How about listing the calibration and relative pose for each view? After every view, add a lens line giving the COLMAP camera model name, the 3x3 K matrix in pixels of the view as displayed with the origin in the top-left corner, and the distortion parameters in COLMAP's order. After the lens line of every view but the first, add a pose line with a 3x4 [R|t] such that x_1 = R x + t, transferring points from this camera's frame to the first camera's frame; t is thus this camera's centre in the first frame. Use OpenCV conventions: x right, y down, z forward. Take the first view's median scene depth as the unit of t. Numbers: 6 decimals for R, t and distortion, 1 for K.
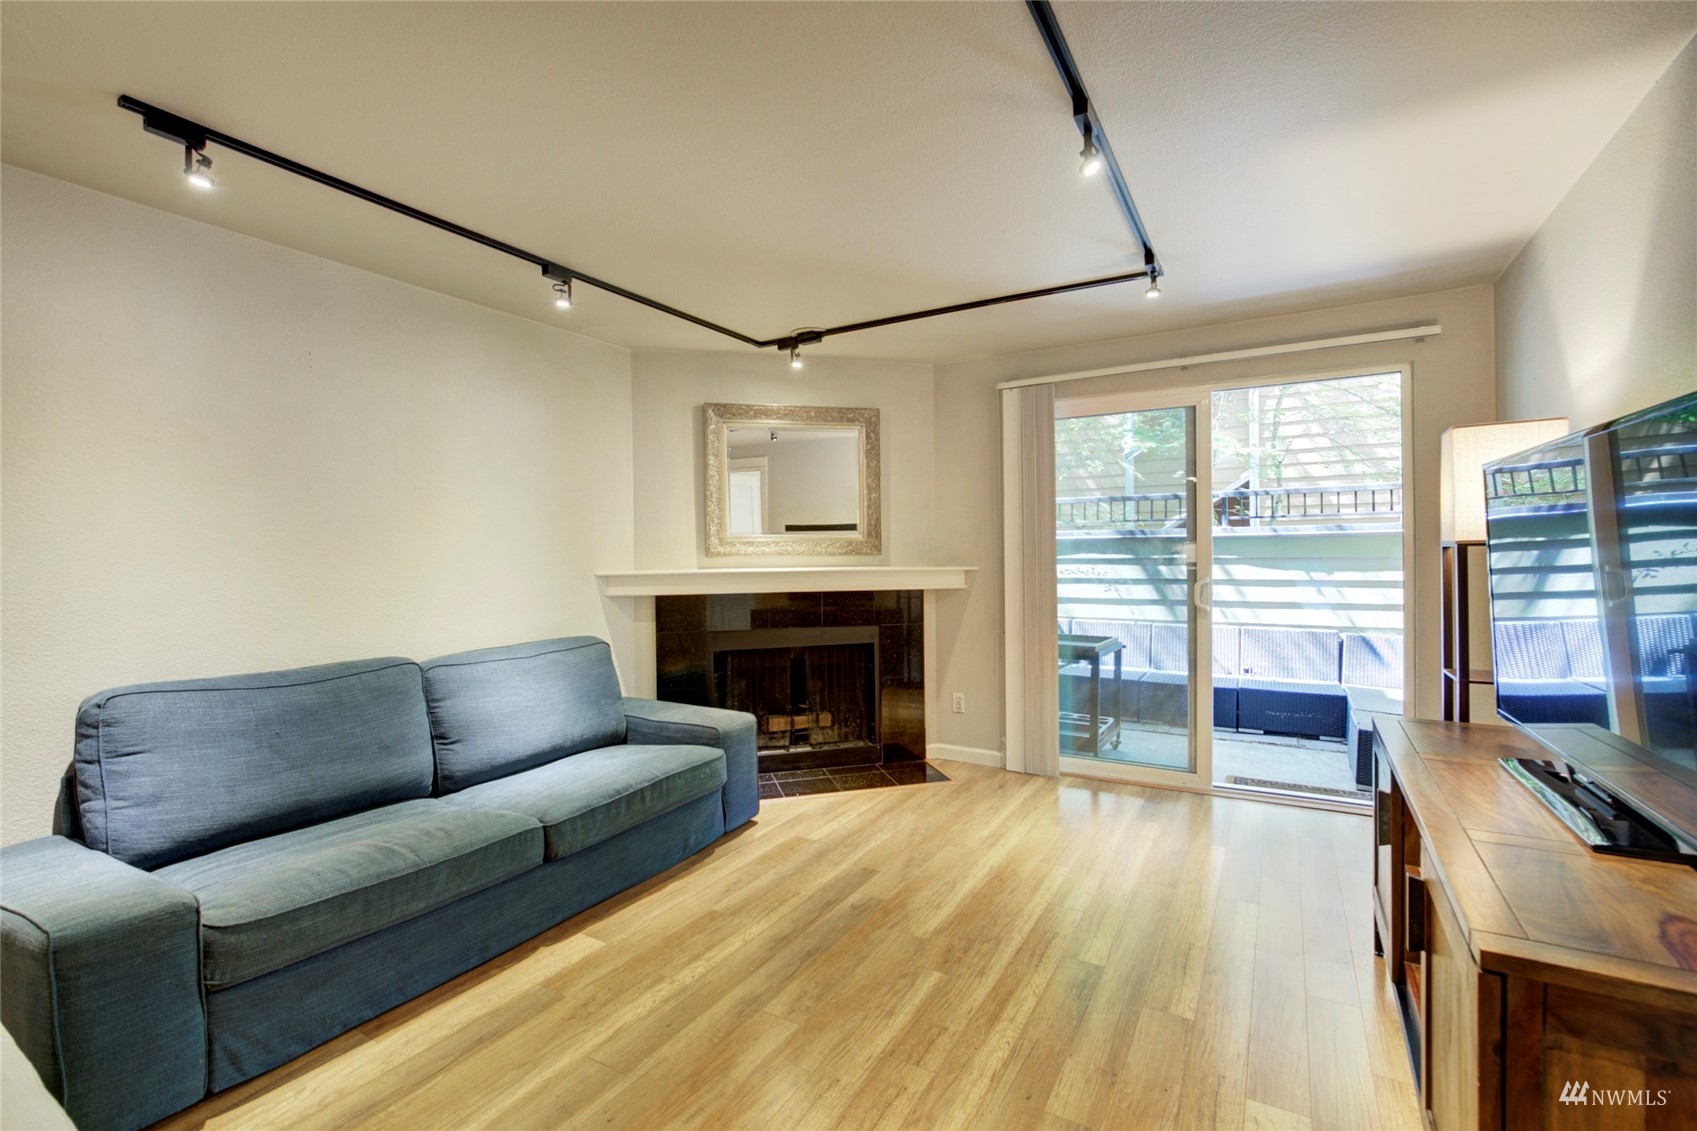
lens RADIAL K [[750.6, 0, 847.7], [0, 750.6, 549.4], [0, 0, 1]] dist [-0.011154, 0.000534]
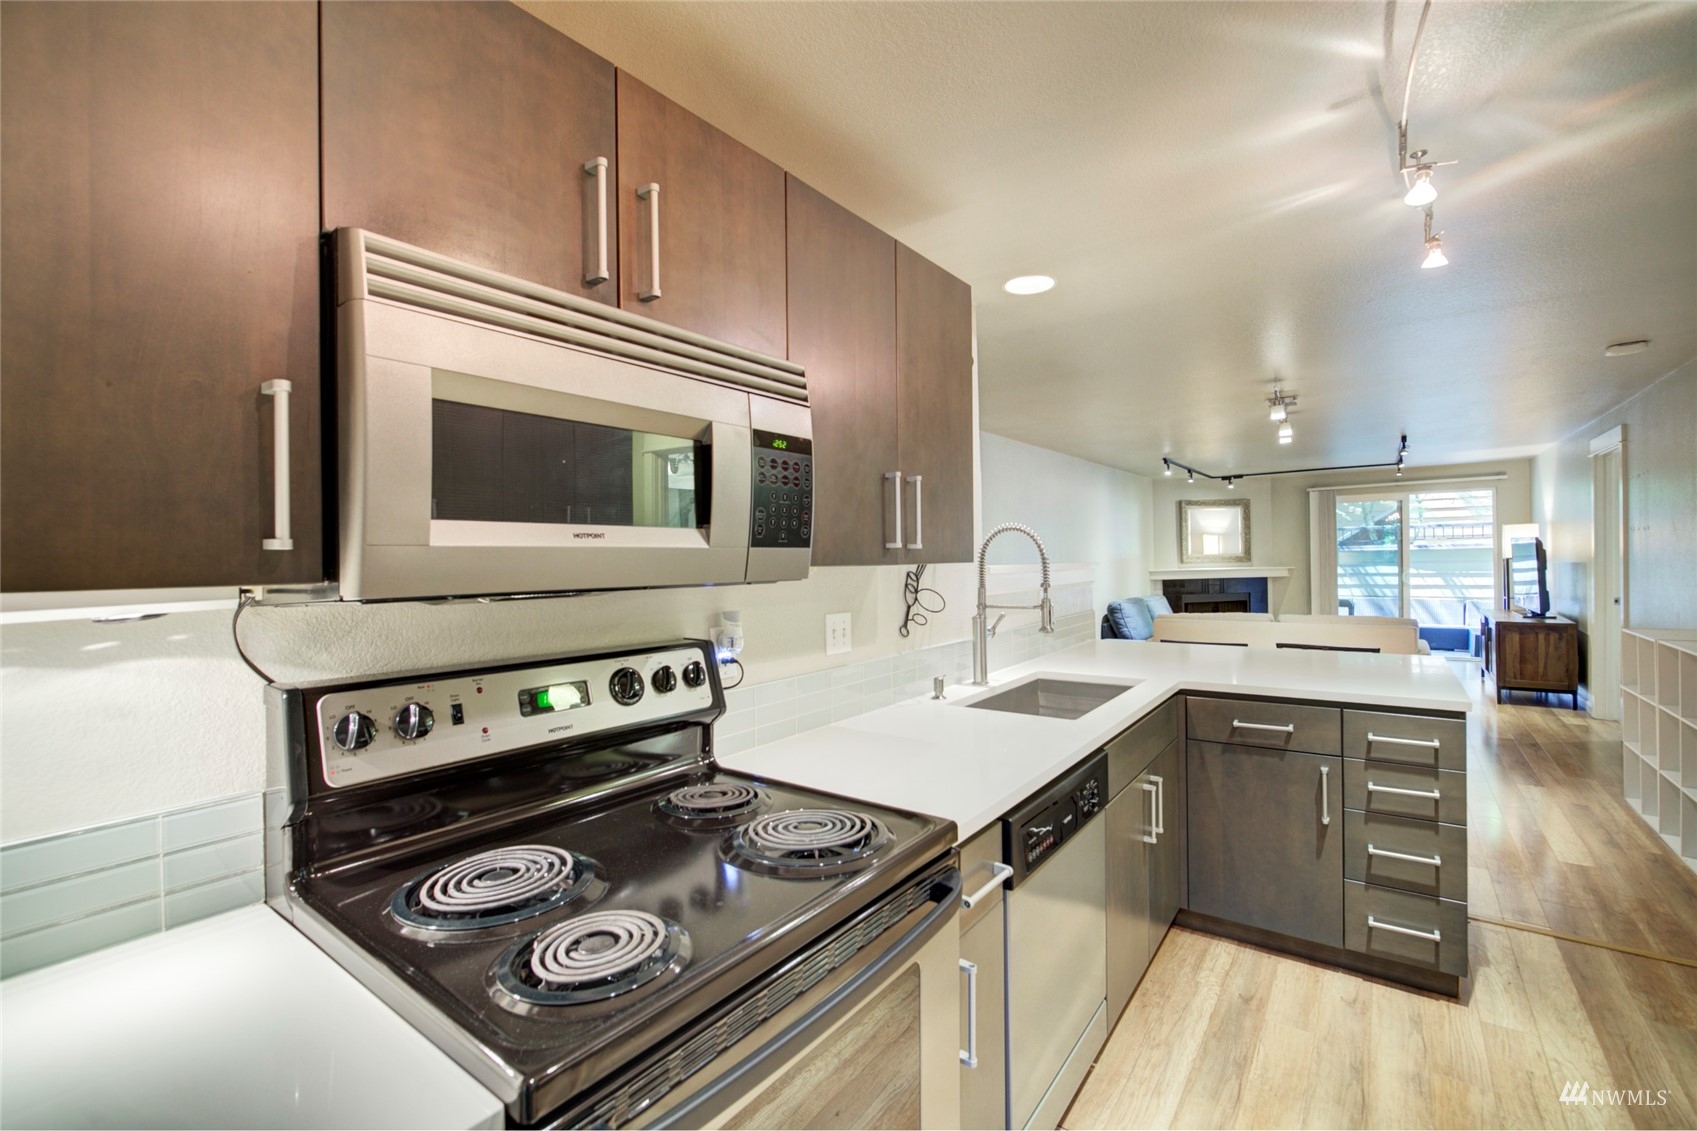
lens RADIAL K [[729.2, 0, 846.2], [0, 729.2, 556.9], [0, 0, 1]] dist [-0.011220, 0.000070]
pose [[0.993914, -0.007805, -0.109886, -1.232822], [0.008438, 0.999950, 0.005297, -0.040589], [0.109839, -0.006192, 0.993930, -1.773565]]
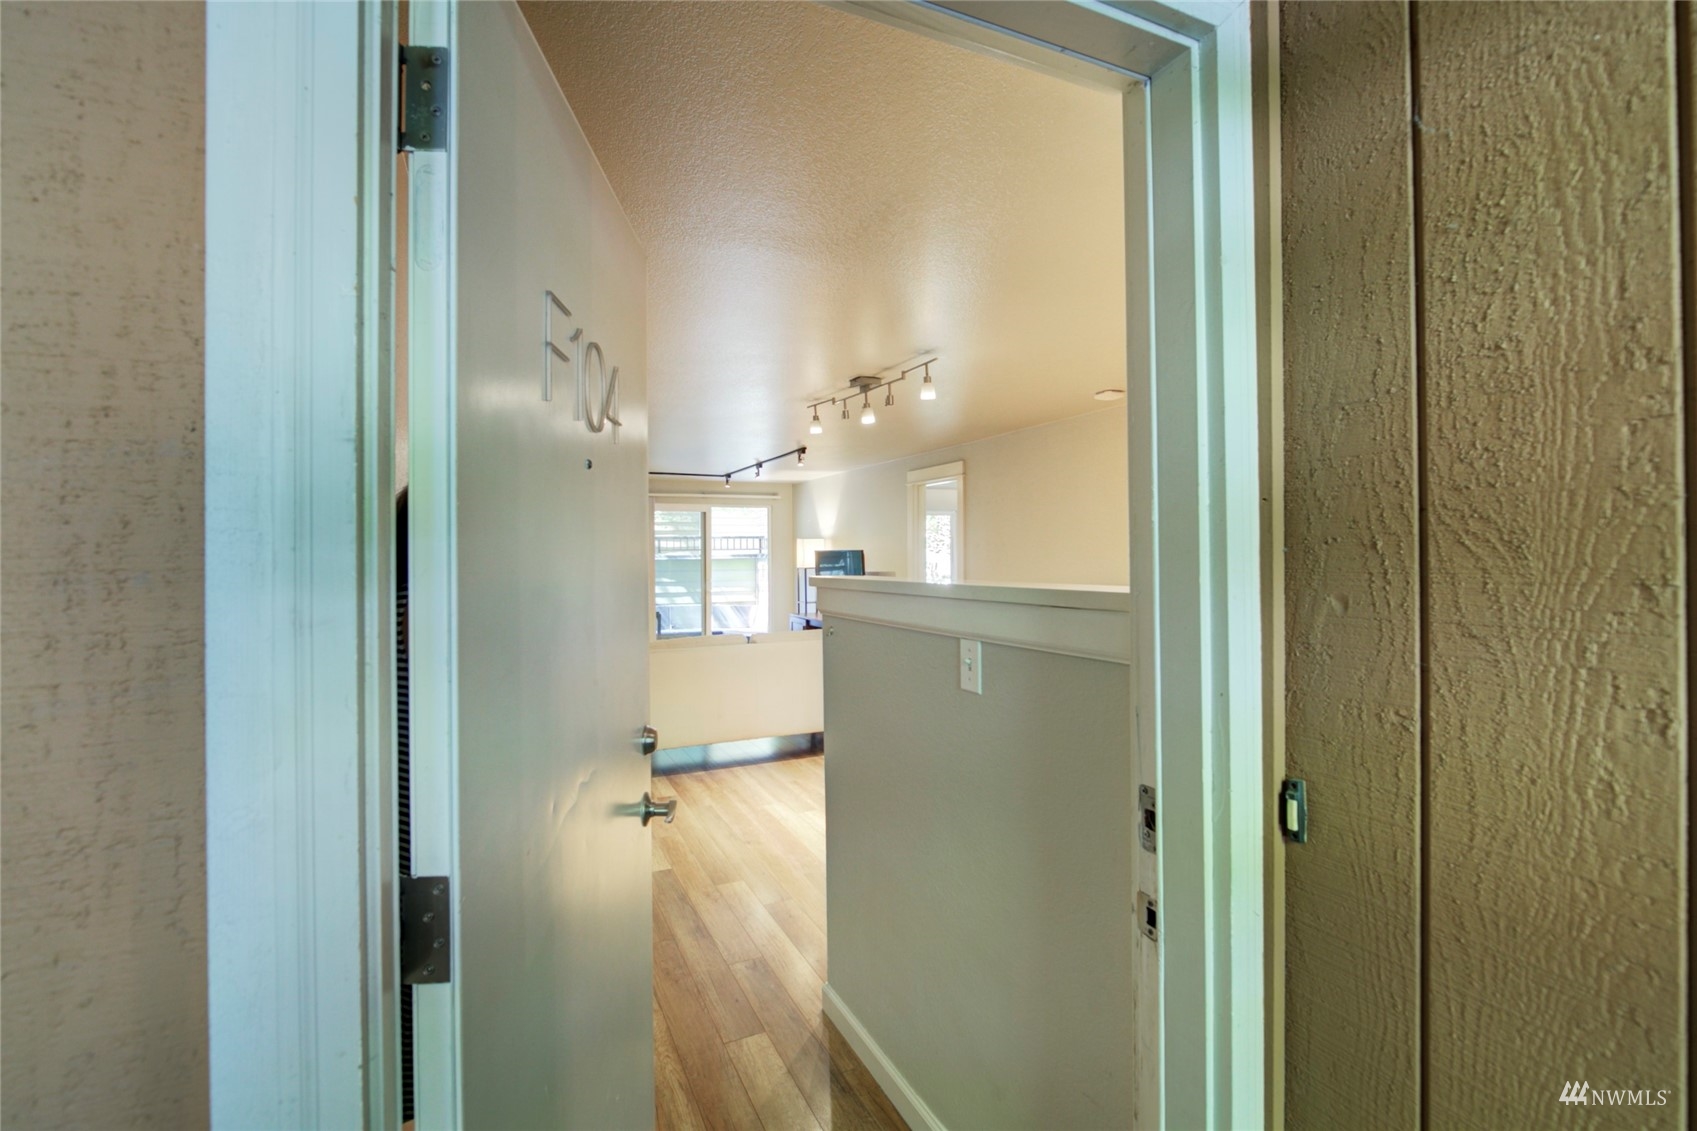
lens RADIAL K [[742.3, 0, 846.3], [0, 742.3, 559.4], [0, 0, 1]] dist [-0.009333, 0.000354]
pose [[0.571198, 0.000276, 0.820812, -1.524921], [-0.002125, 0.999997, 0.001143, -0.040000], [-0.820810, -0.002397, 0.571197, -0.953221]]
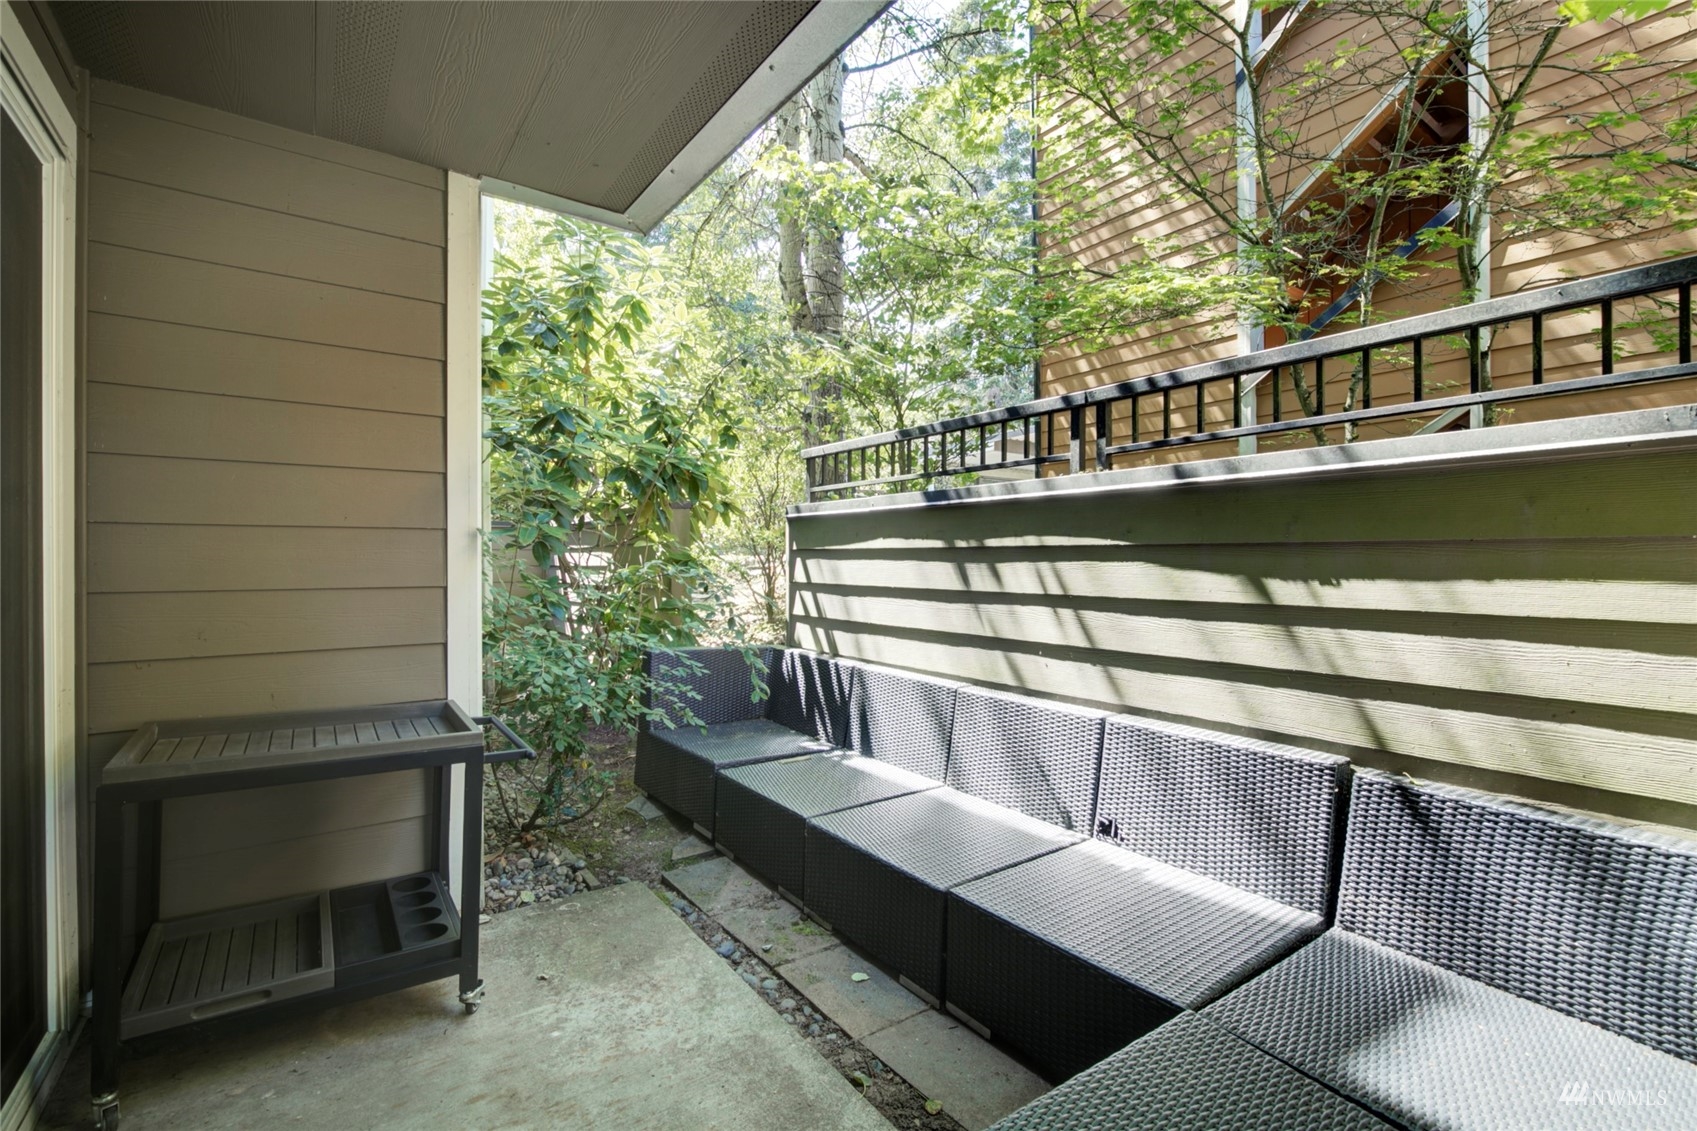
lens RADIAL K [[742.3, 0, 846.3], [0, 742.3, 559.4], [0, 0, 1]] dist [-0.009333, 0.000354]
pose [[0.915568, 0.005580, -0.402125, 1.021005], [-0.003626, 0.999978, 0.005619, 0.033986], [0.402147, -0.003686, 0.915568, 1.061058]]
